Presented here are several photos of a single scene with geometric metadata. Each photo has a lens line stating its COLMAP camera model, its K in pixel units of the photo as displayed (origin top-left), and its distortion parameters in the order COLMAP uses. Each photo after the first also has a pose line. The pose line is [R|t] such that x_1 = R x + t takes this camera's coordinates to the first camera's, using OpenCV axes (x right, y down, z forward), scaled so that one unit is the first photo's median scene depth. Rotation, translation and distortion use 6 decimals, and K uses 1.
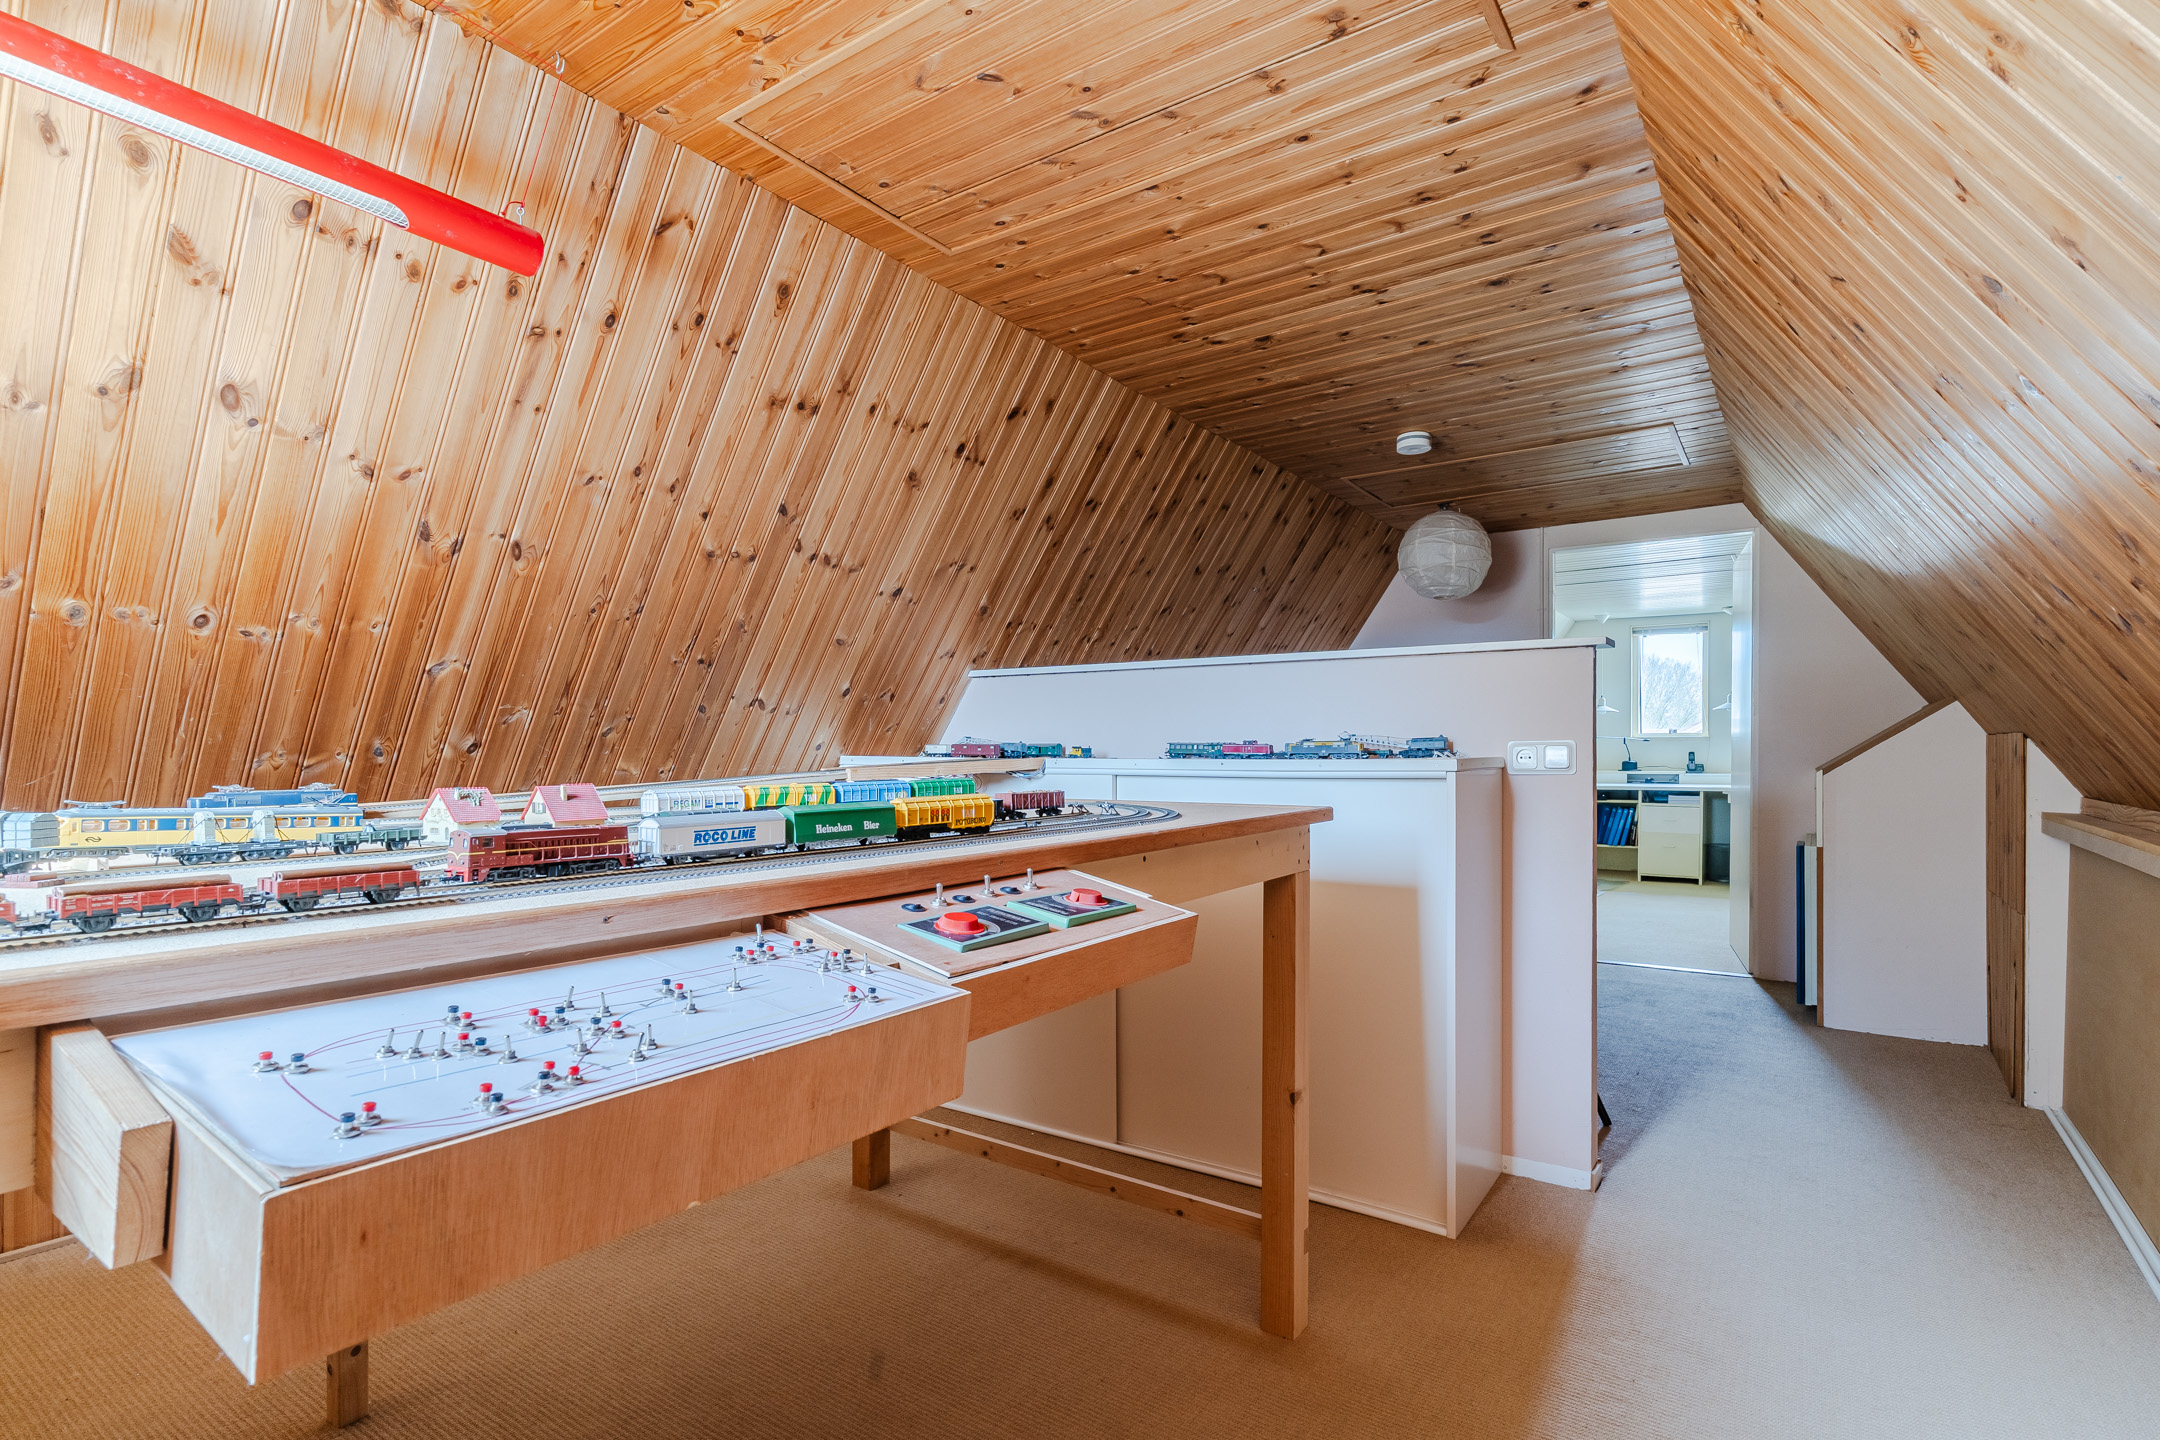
lens RADIAL K [[1048.3, 0, 1078.8], [0, 1048.3, 755.2], [0, 0, 1]] dist [0.001078, 0.000100]
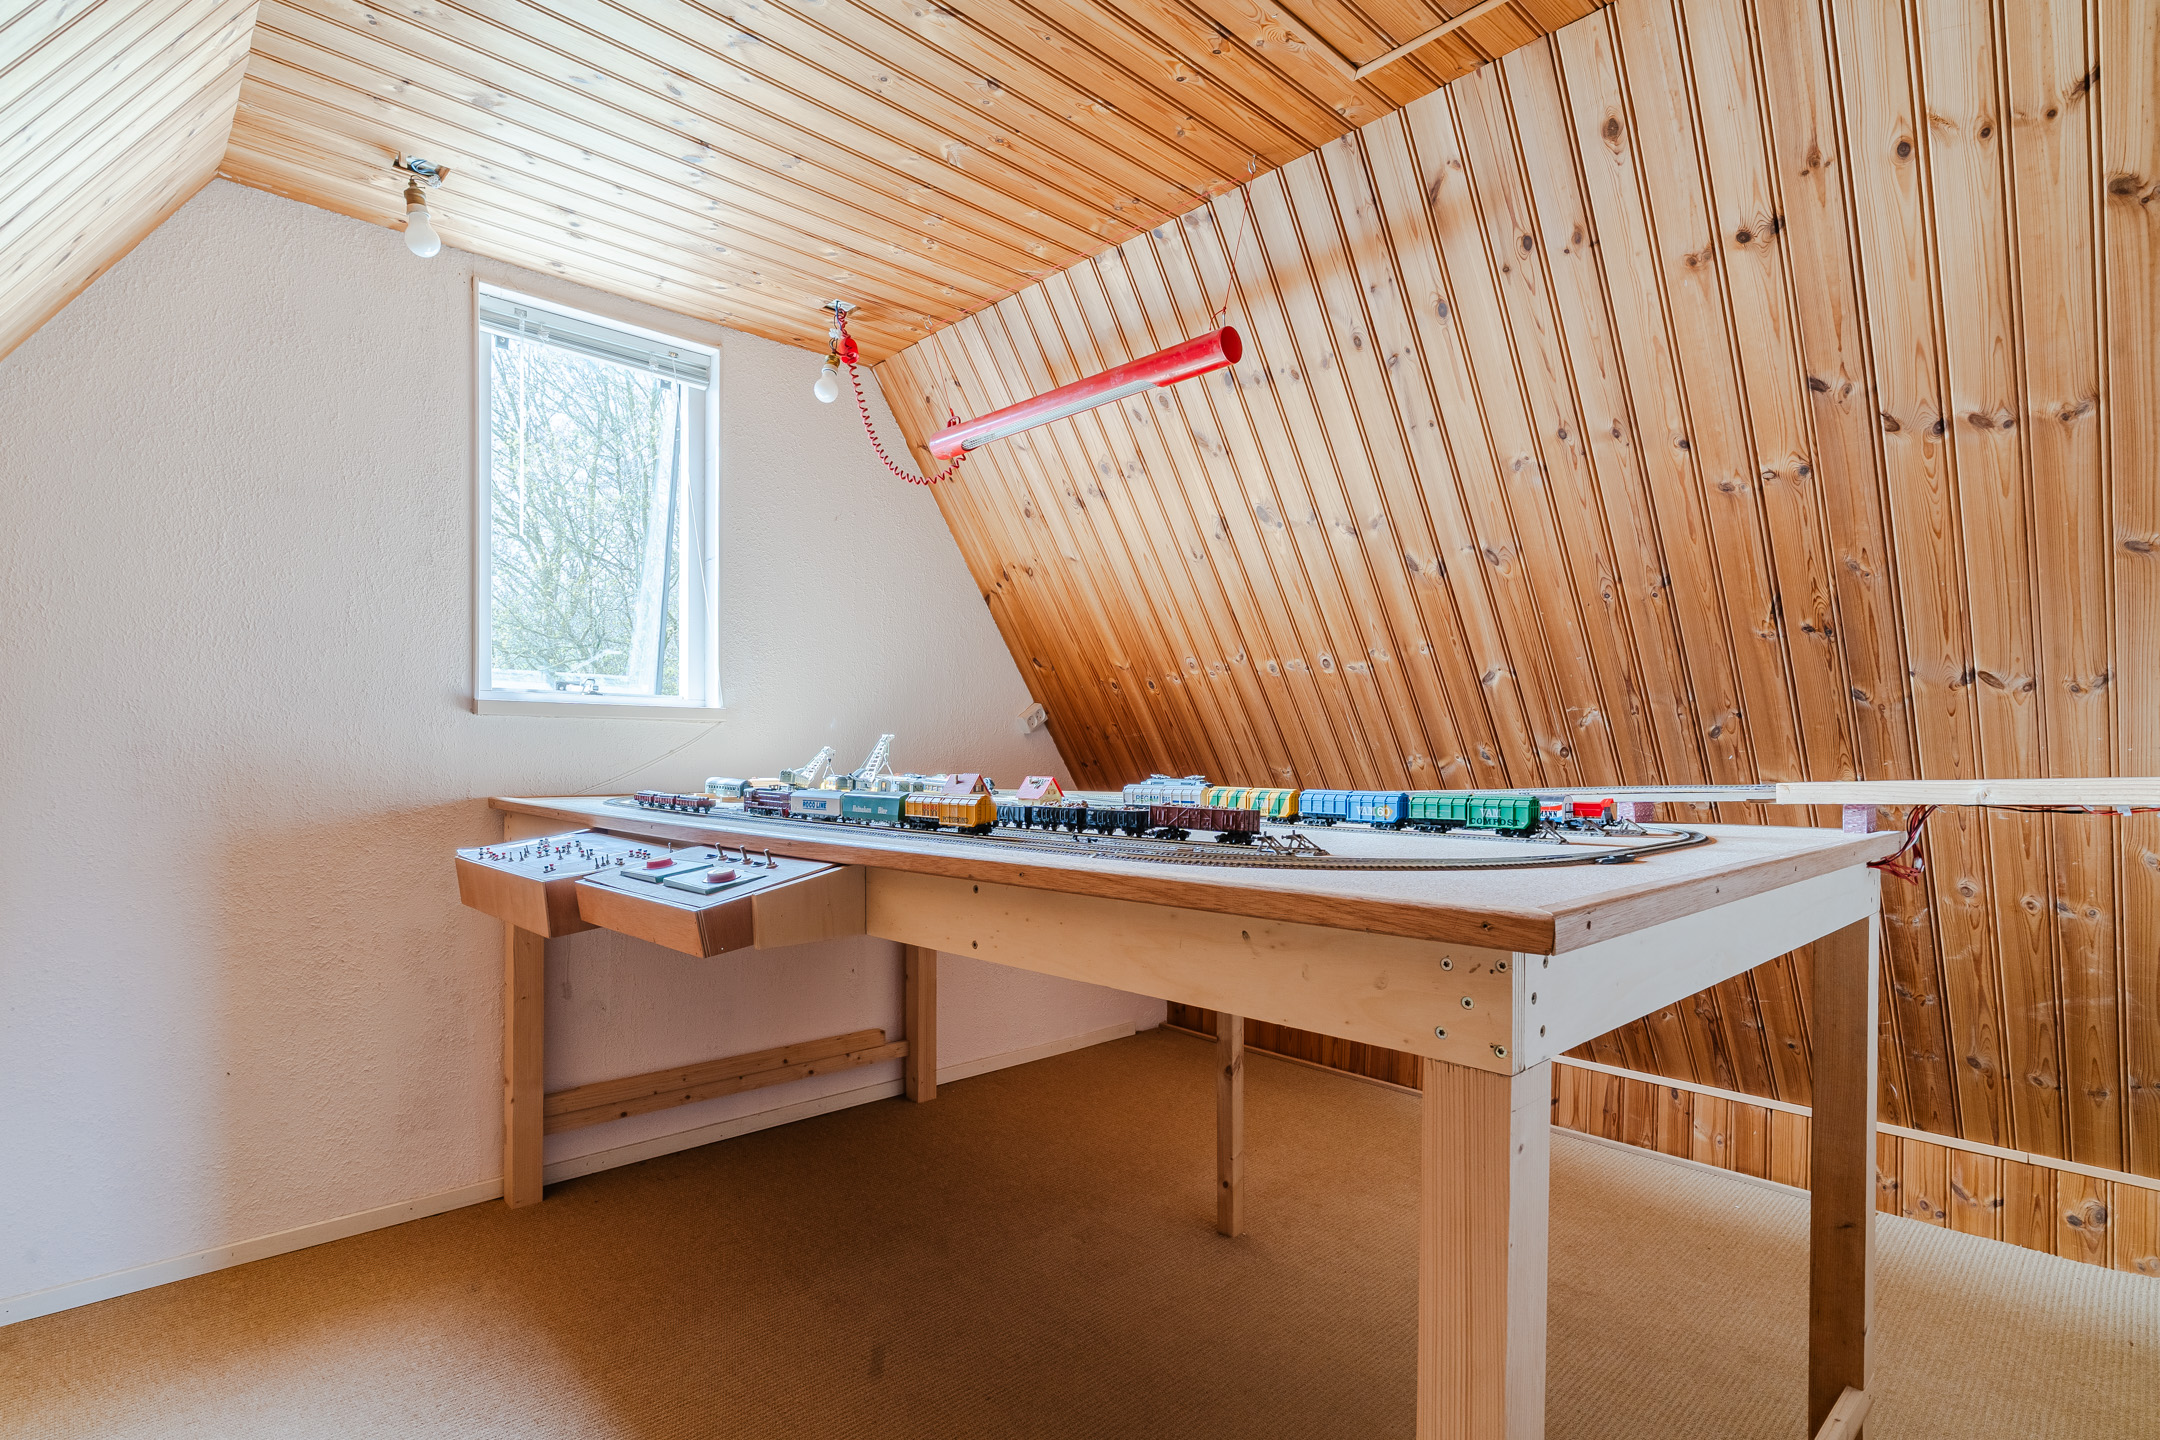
lens RADIAL K [[1048.3, 0, 1078.8], [0, 1048.3, 755.2], [0, 0, 1]] dist [0.001078, 0.000100]
pose [[-0.200107, 0.000039, -0.979774, 0.807568], [-0.007921, 0.999967, 0.001657, -0.002339], [0.979742, 0.008093, -0.200100, 1.229625]]
